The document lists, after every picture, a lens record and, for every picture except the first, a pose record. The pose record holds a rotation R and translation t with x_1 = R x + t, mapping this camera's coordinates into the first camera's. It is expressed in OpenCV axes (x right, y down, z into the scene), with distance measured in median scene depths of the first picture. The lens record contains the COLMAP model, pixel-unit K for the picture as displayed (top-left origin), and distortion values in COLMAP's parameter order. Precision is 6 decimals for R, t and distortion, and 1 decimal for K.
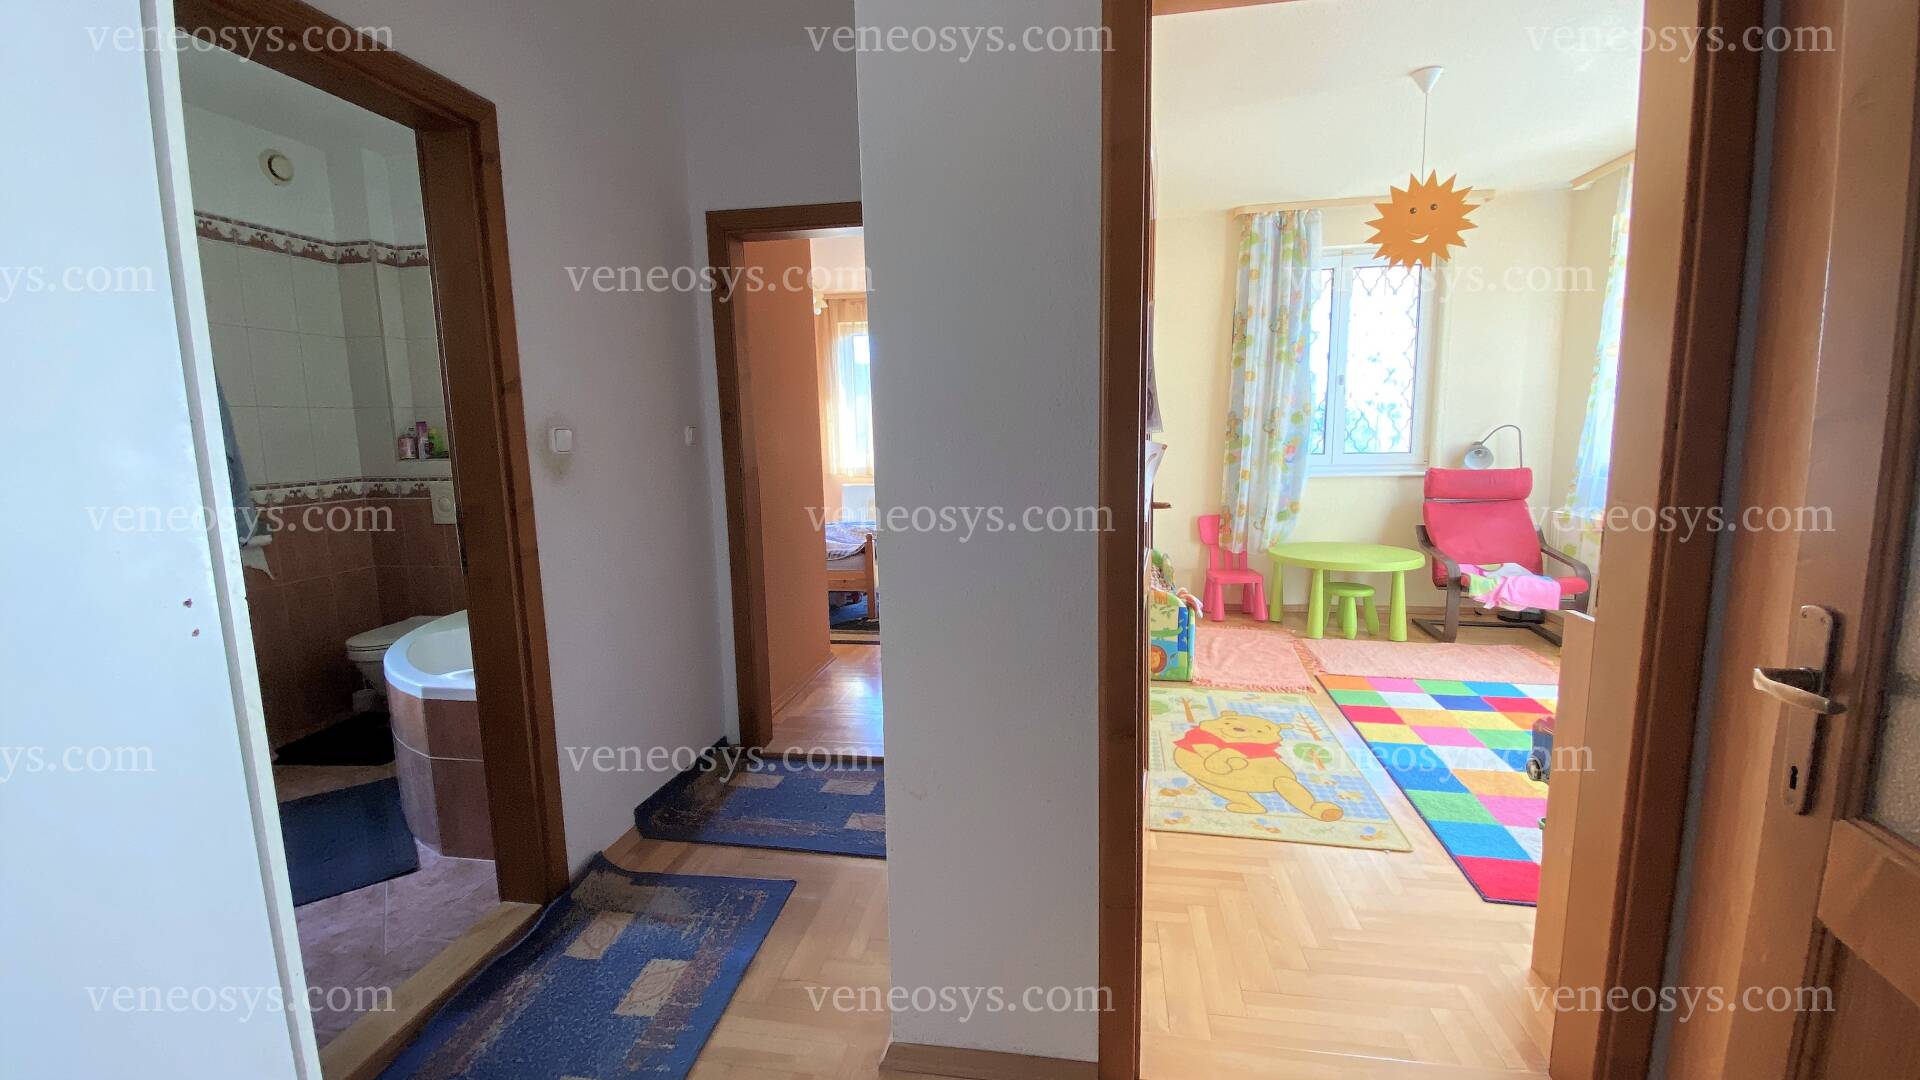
lens RADIAL K [[774.8, 0, 958.6], [0, 774.8, 533.1], [0, 0, 1]] dist [0.026883, -0.000207]
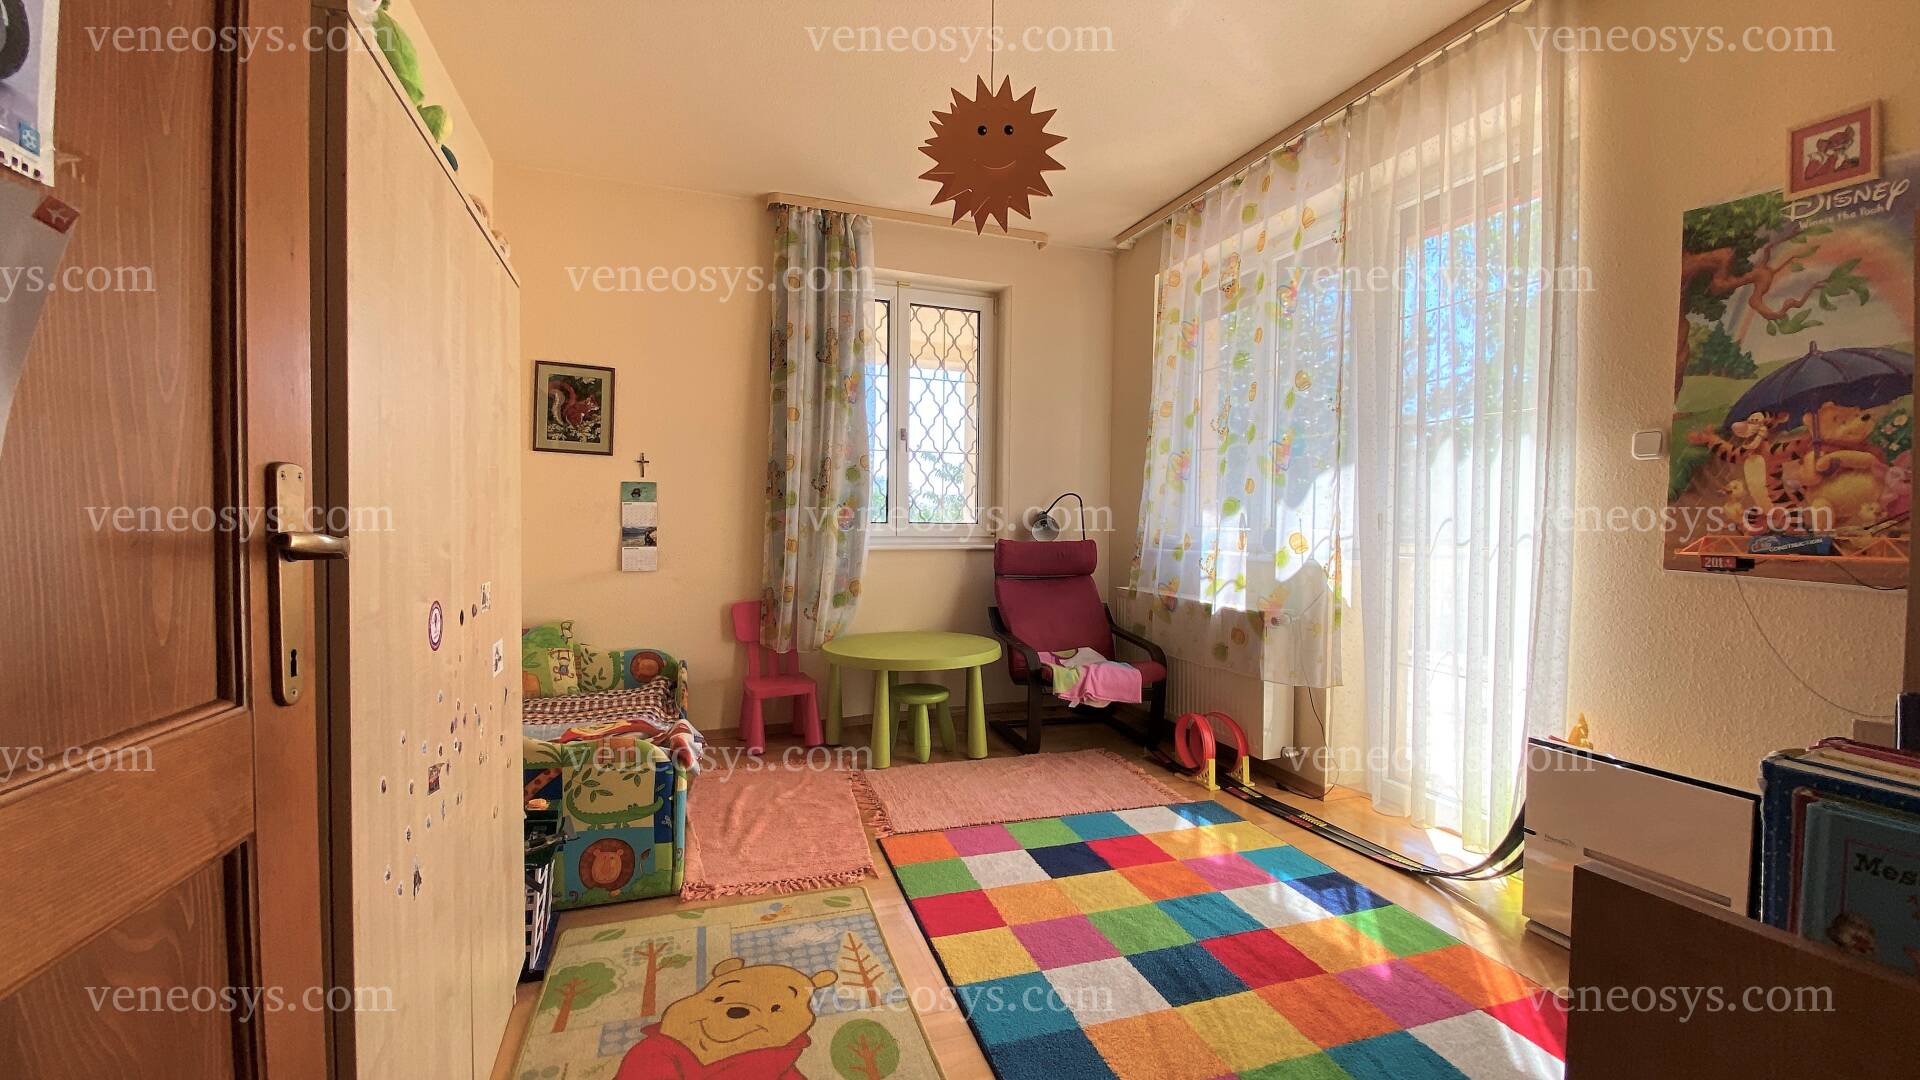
lens RADIAL K [[774.8, 0, 958.6], [0, 774.8, 533.1], [0, 0, 1]] dist [0.026883, -0.000207]
pose [[0.871406, 0.014521, 0.490348, 0.159469], [0.042373, 0.993598, -0.104726, -0.002857], [-0.488730, 0.112037, 0.865211, 0.309122]]
